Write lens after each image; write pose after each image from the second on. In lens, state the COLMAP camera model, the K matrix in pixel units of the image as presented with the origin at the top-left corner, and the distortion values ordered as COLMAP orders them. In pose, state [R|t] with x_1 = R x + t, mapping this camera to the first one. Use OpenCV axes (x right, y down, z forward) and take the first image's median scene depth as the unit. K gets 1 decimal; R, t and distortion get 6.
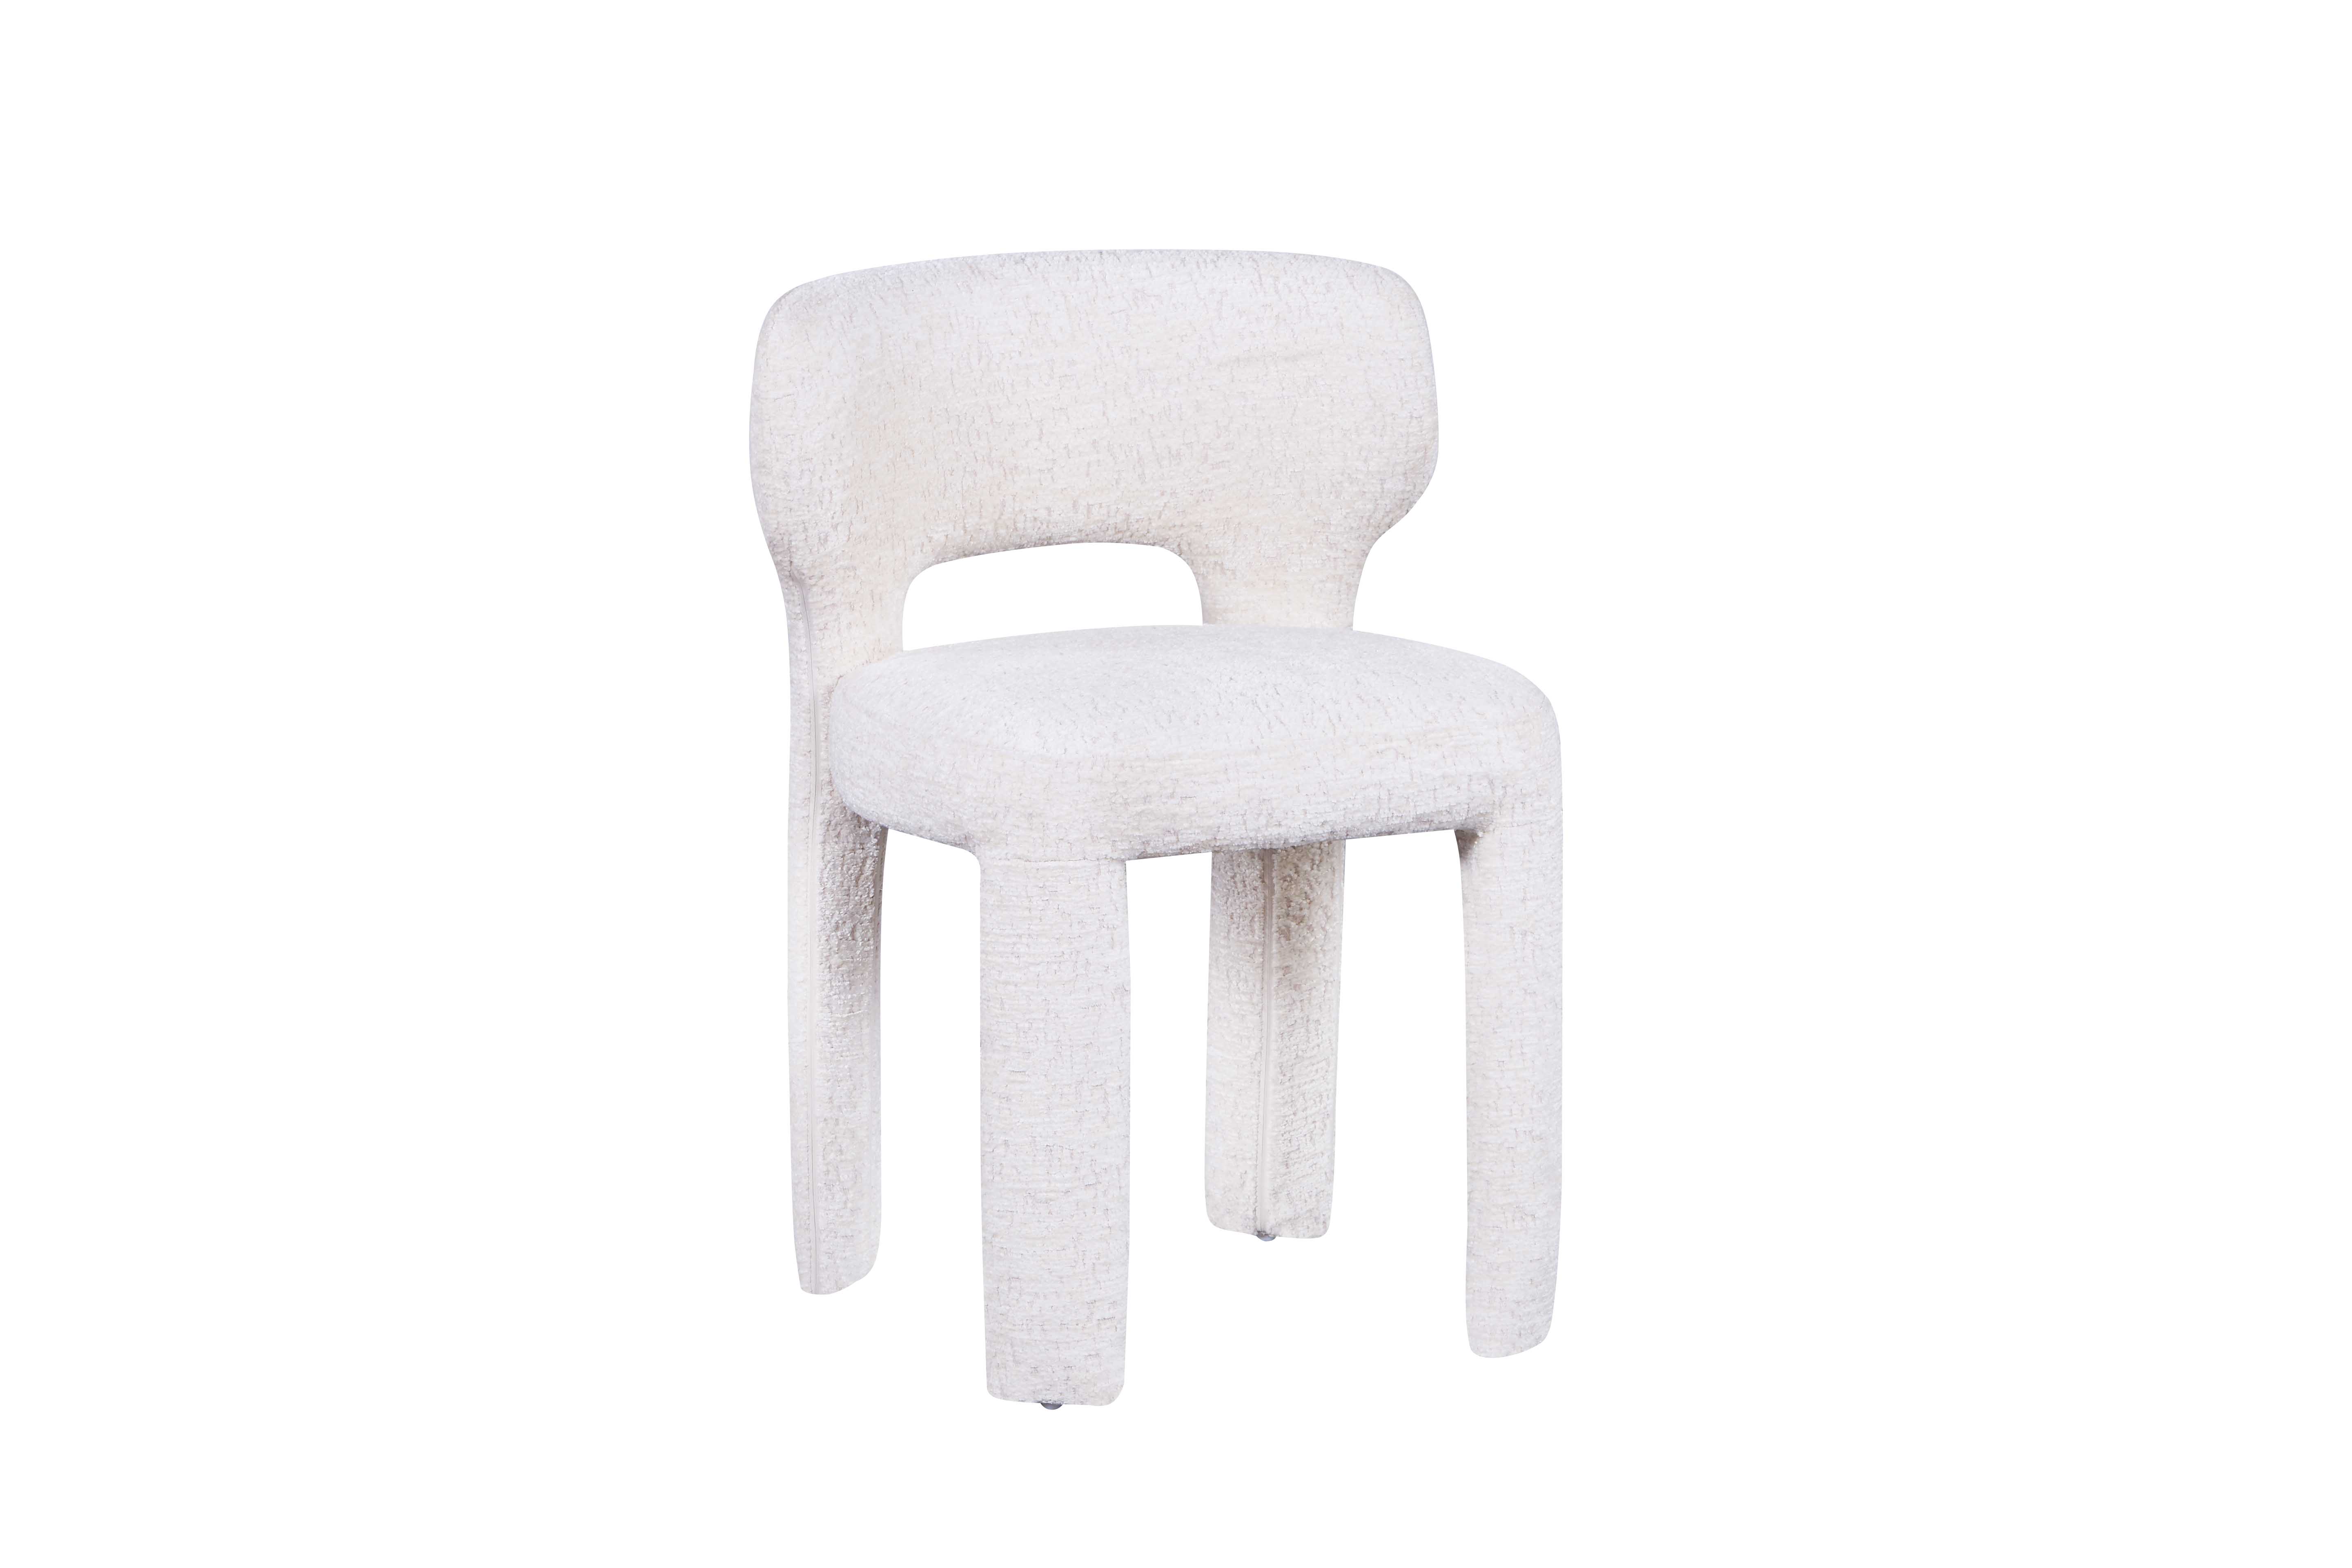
lens RADIAL K [[8449.6, 0, 1187.8], [0, 8449.6, 776.1], [0, 0, 1]] dist [0.994304, 0.000000]
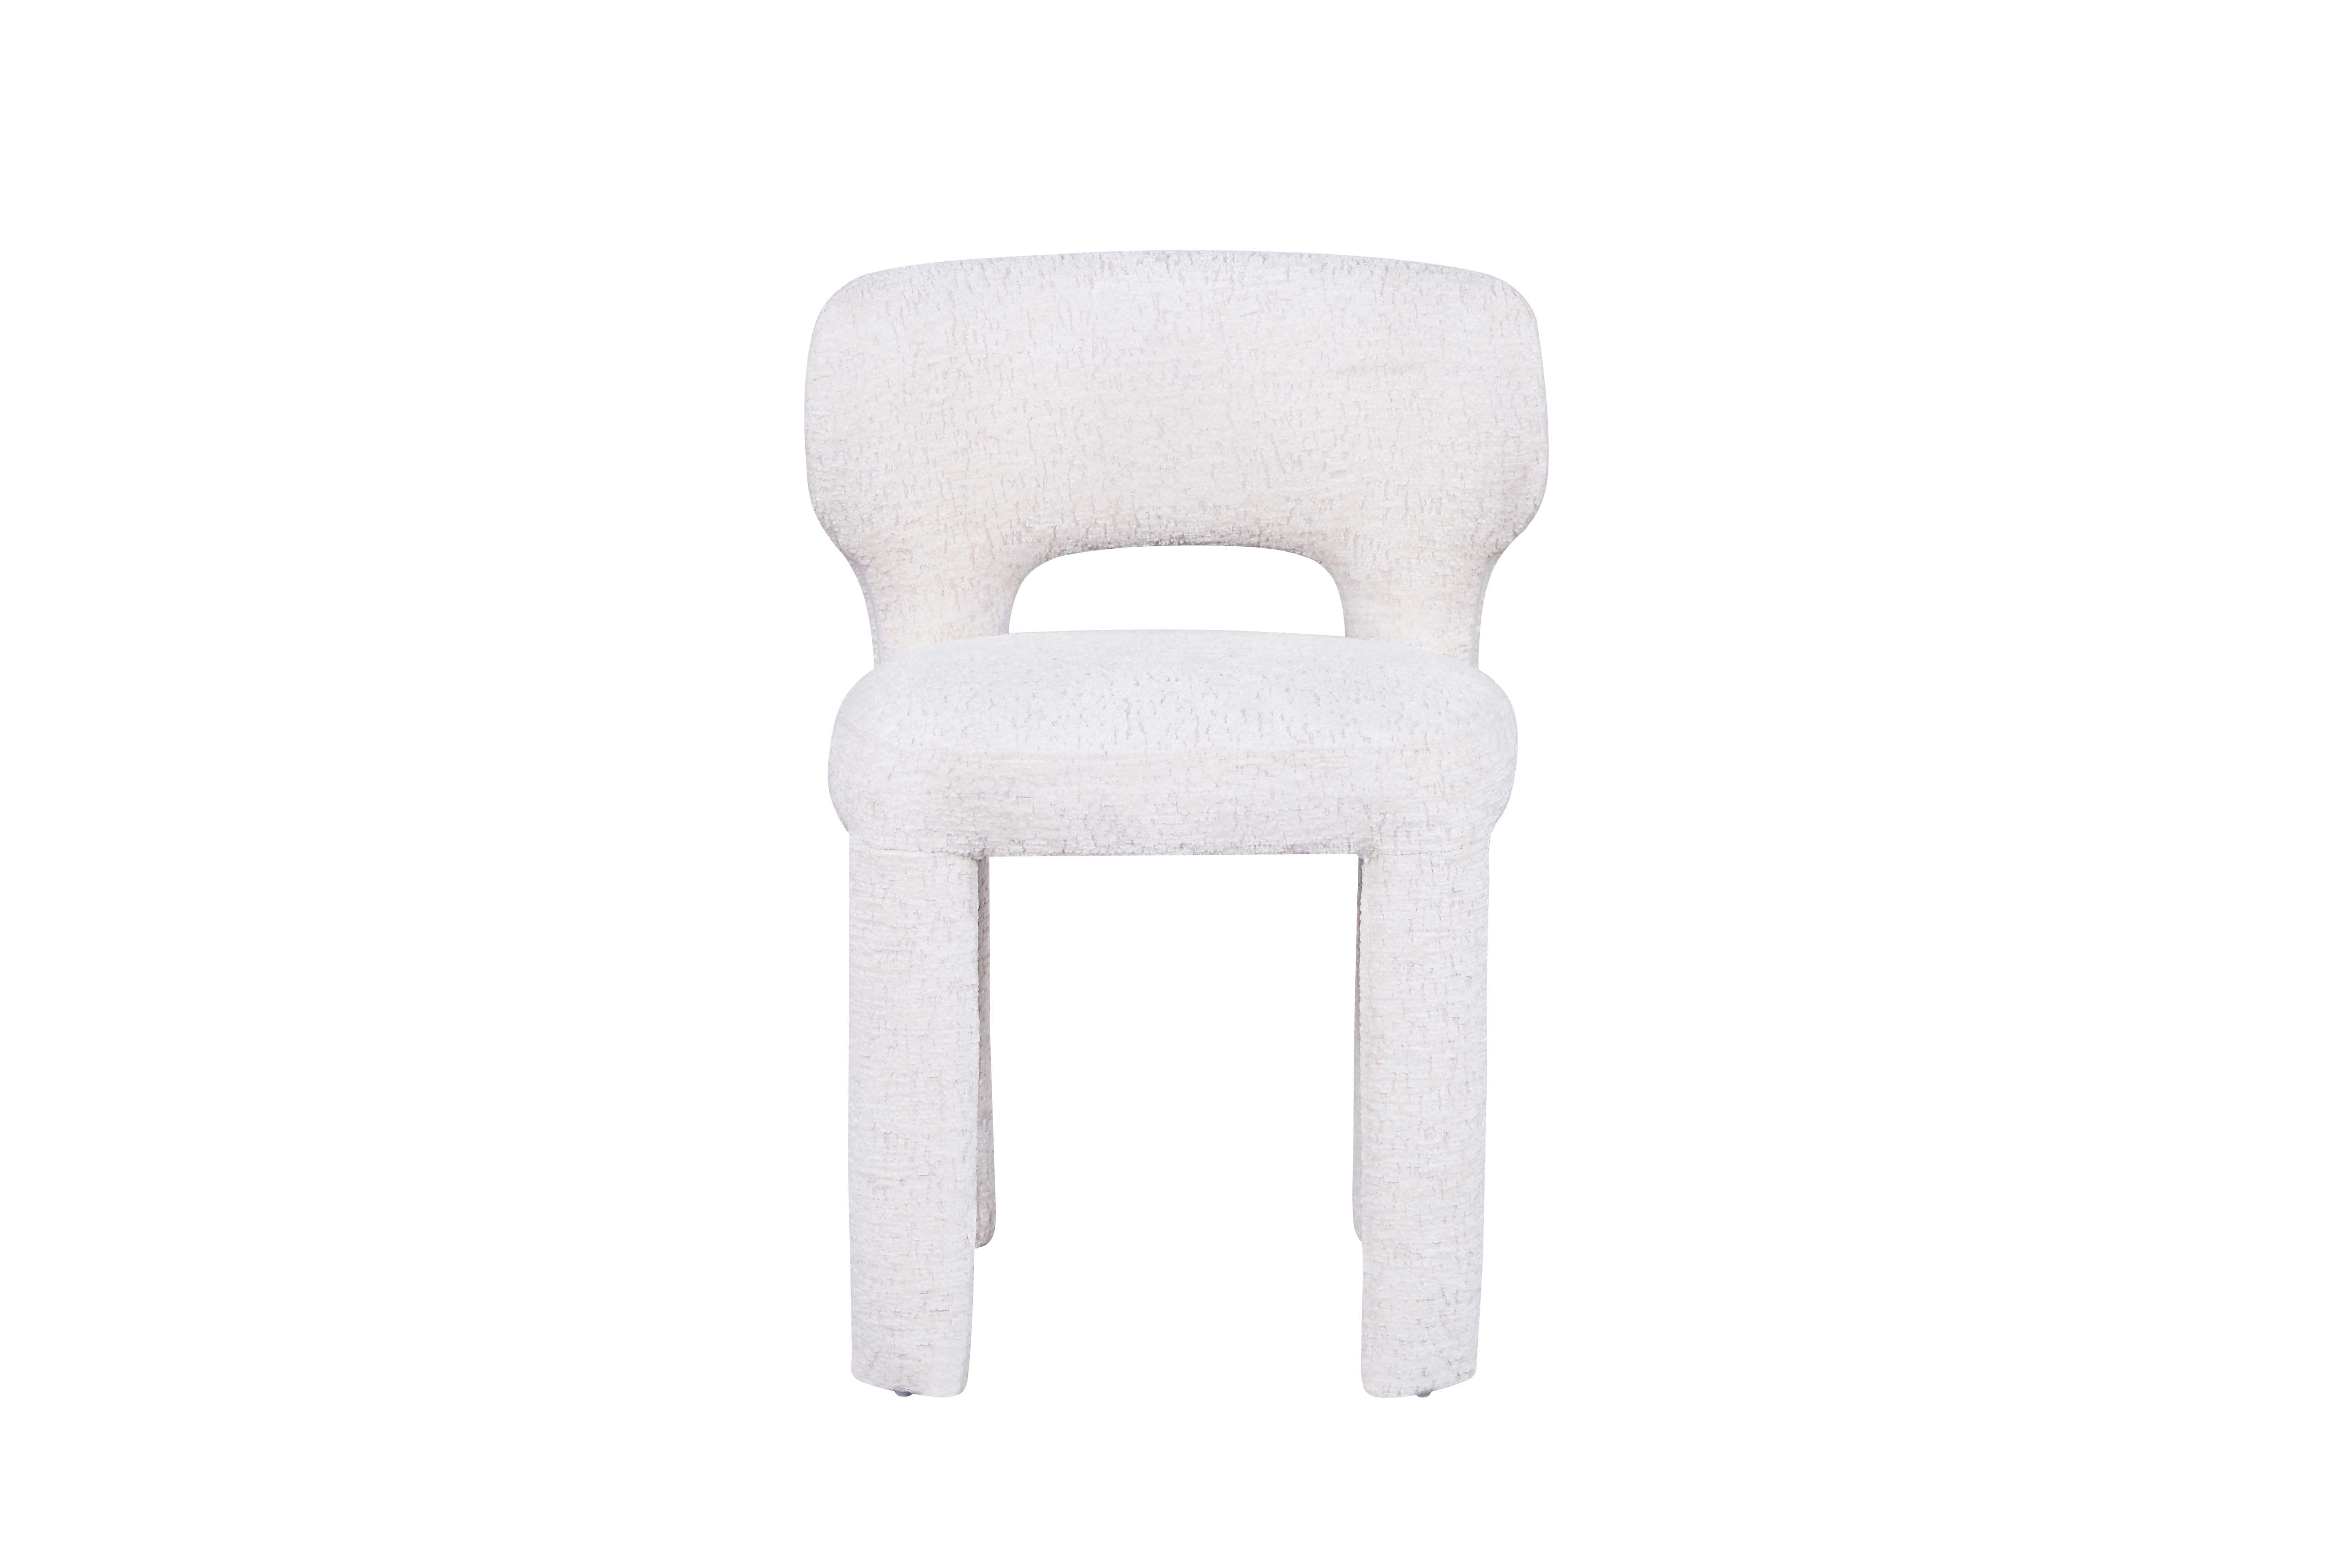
lens RADIAL K [[8449.6, 0, 1175.5], [0, 8449.6, 786.5], [0, 0, 1]] dist [0.994304, 0.000000]
pose [[0.900238, 0.075109, -0.428871, 0.431495], [-0.074664, 0.997048, 0.017889, -0.017395], [0.428949, 0.015917, 0.903188, 0.104338]]
